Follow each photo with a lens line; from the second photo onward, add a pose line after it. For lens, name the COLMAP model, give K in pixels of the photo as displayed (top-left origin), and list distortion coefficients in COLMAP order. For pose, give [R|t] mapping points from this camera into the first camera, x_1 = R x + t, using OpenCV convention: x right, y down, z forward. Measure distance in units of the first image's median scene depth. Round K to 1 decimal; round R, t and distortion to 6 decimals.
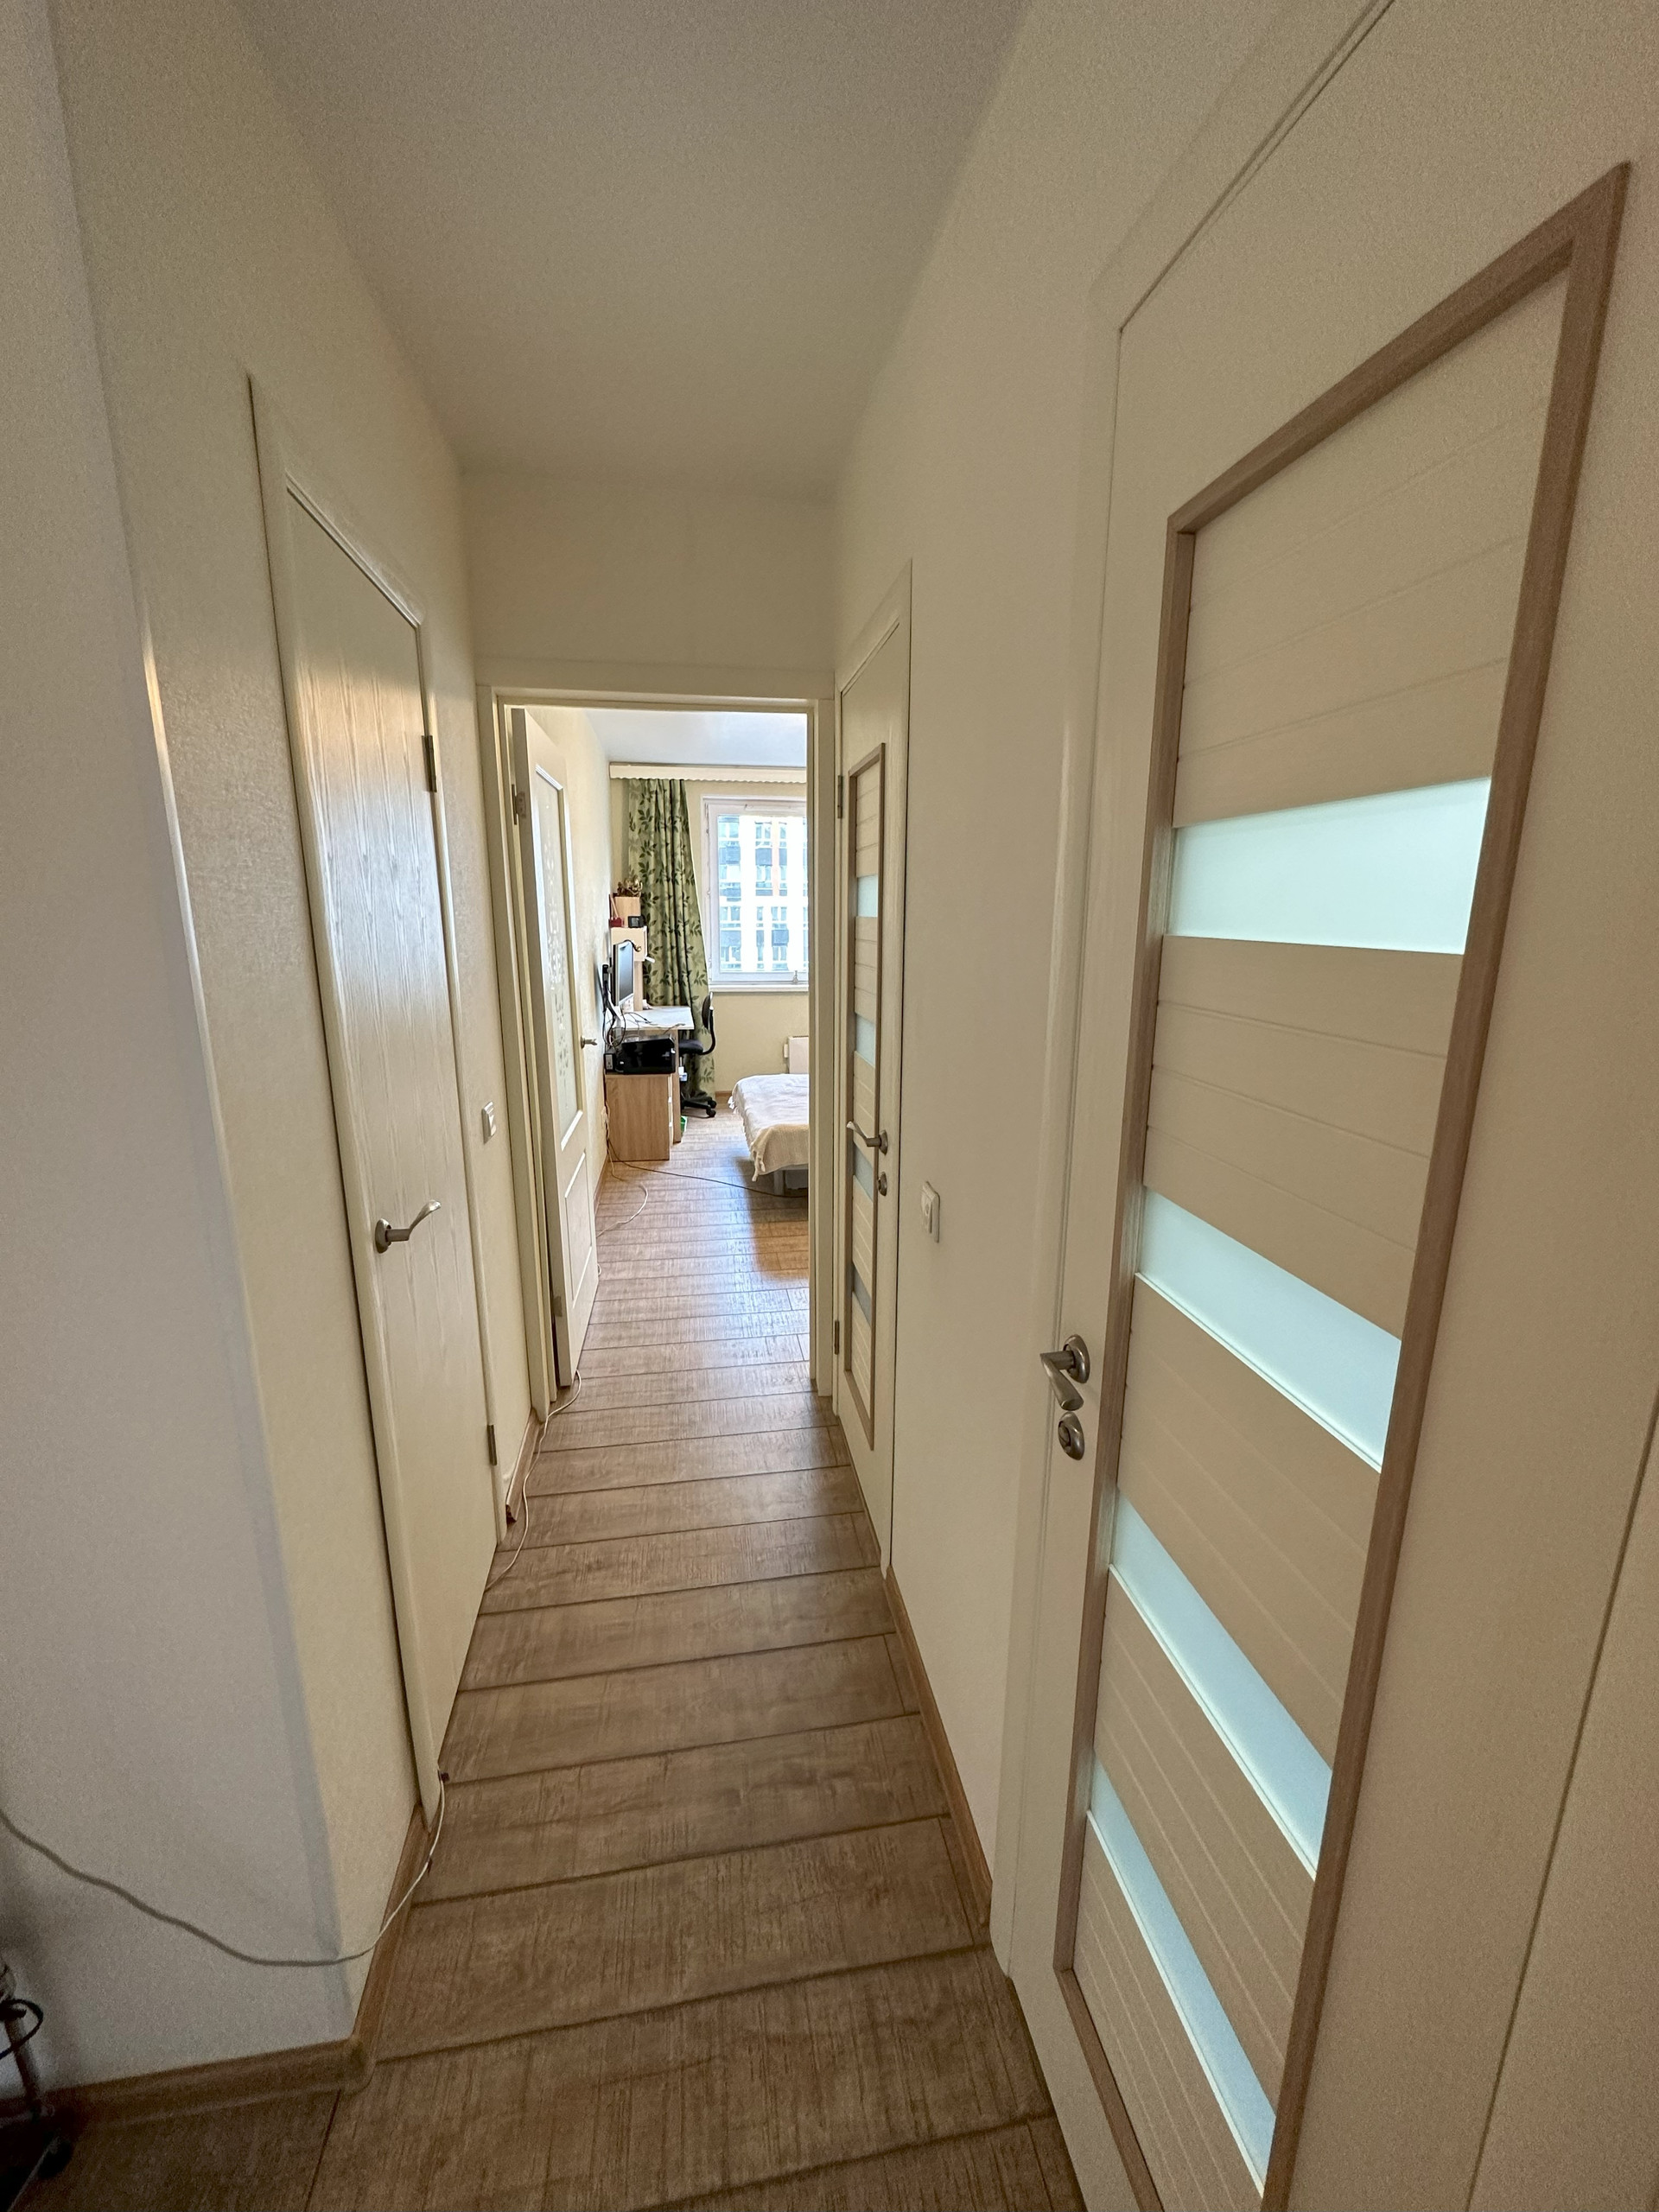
lens RADIAL K [[886.2, 0, 827.6], [0, 886.2, 1108.1], [0, 0, 1]] dist [0.000264, 0.000006]
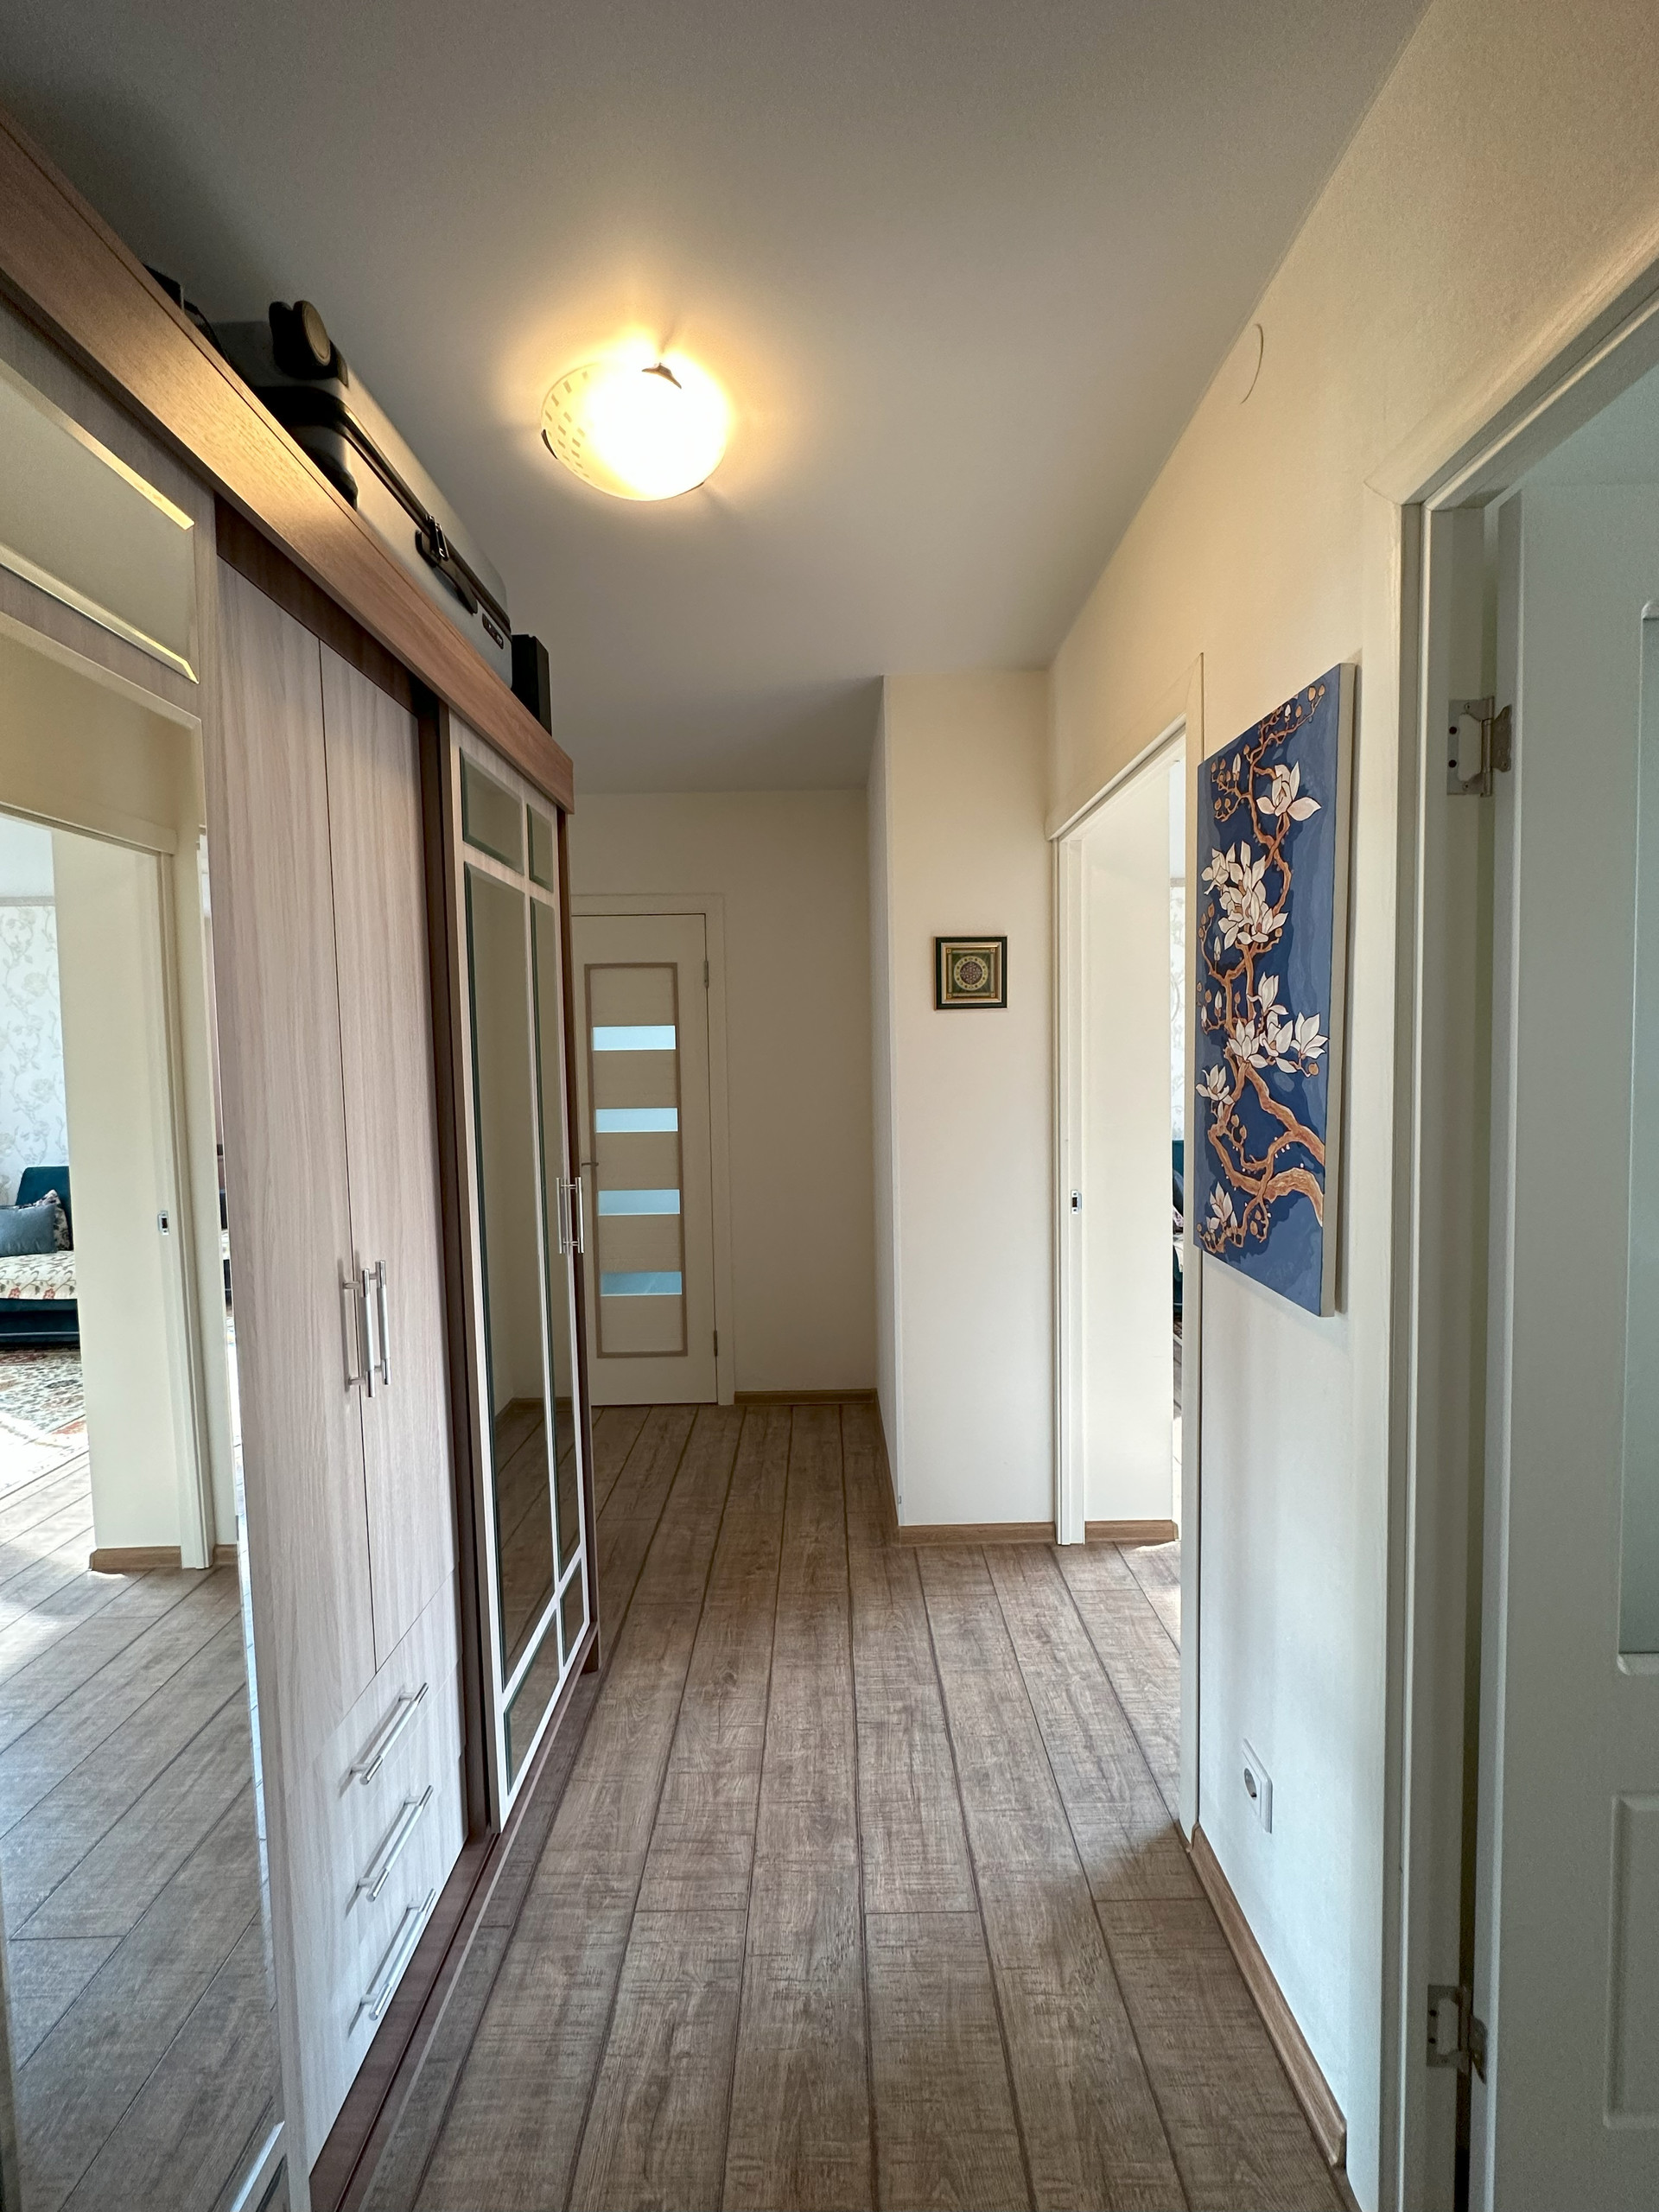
lens RADIAL K [[886.2, 0, 824.9], [0, 886.2, 1106.0], [0, 0, 1]] dist [0.000264, 0.000006]
pose [[0.168214, -0.070053, 0.983258, -0.731936], [0.221576, 0.974633, 0.031532, -0.114589], [-0.960525, 0.212562, 0.179469, 0.513617]]
